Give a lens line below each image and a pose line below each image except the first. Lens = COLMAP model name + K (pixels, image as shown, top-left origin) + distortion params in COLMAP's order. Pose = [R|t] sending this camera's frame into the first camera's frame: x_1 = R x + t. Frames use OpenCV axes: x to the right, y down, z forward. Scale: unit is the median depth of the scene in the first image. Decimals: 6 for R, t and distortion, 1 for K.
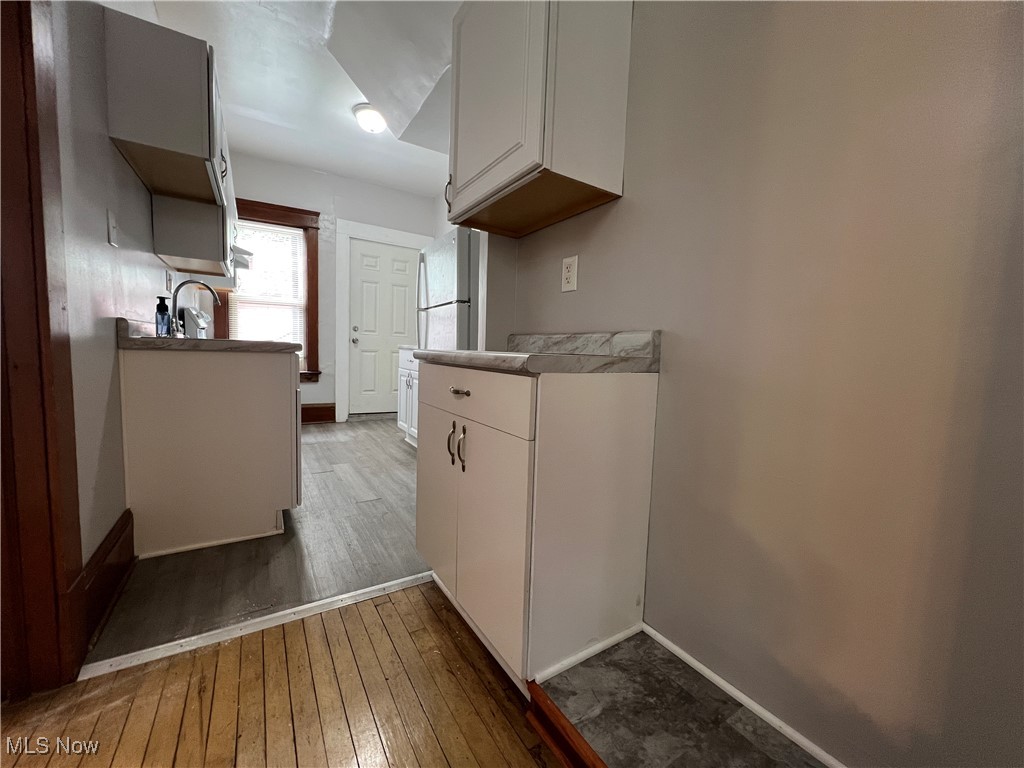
lens RADIAL K [[407.8, 0, 512.4], [0, 407.8, 384.7], [0, 0, 1]] dist [-0.003029, 0.000136]
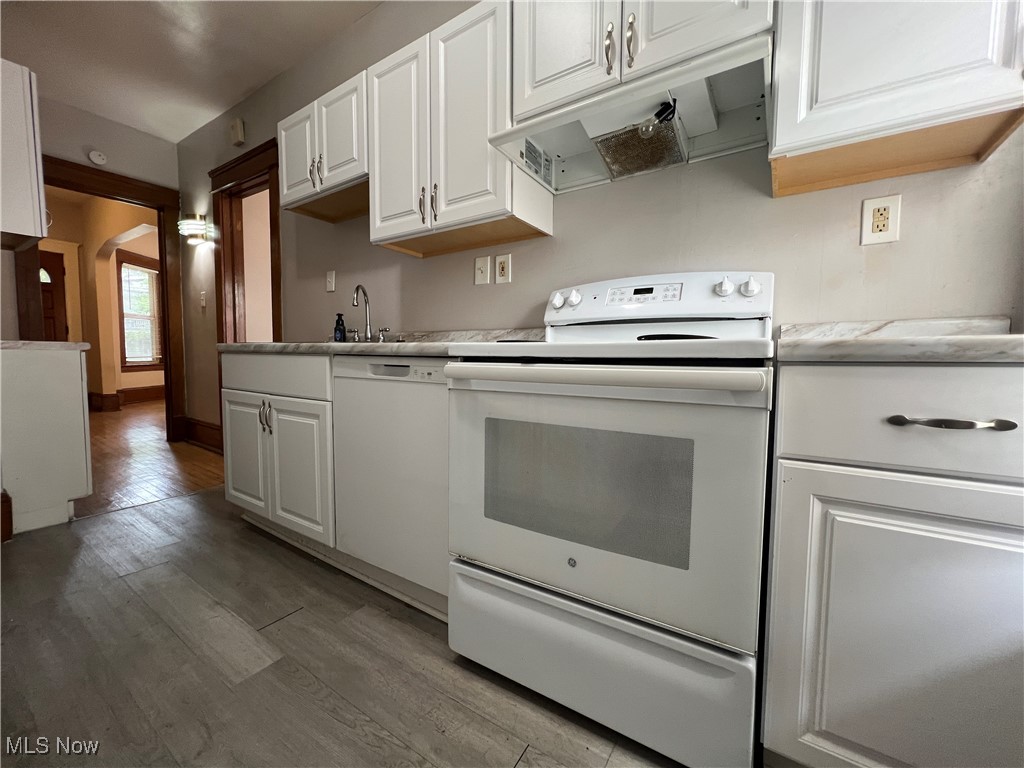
lens RADIAL K [[407.8, 0, 510.7], [0, 407.8, 381.8], [0, 0, 1]] dist [-0.003029, 0.000136]
pose [[-0.911276, -0.017401, -0.411428, -0.374060], [-0.078484, 0.988132, 0.132044, -0.097494], [0.404247, 0.152619, -0.901827, 1.089513]]
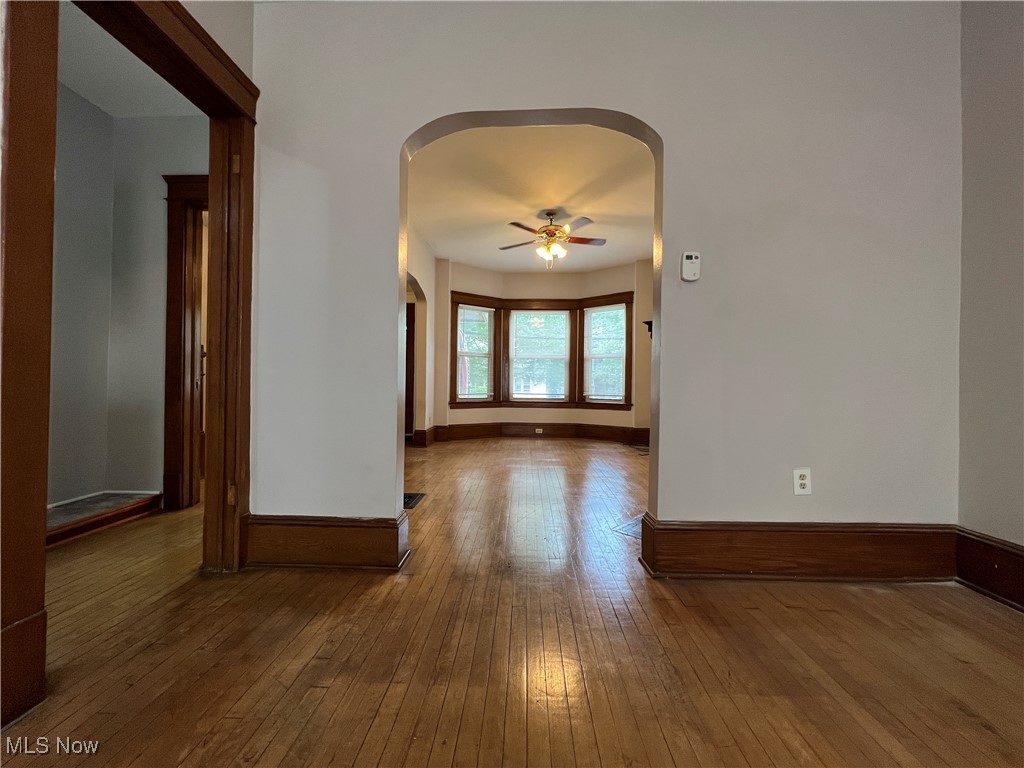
lens RADIAL K [[407.8, 0, 513.9], [0, 407.8, 382.6], [0, 0, 1]] dist [-0.003029, 0.000136]
pose [[-0.827521, -0.040561, 0.559968, -0.748215], [0.004837, 0.996835, 0.079353, -0.040378], [-0.561414, 0.068375, -0.824705, 0.273055]]
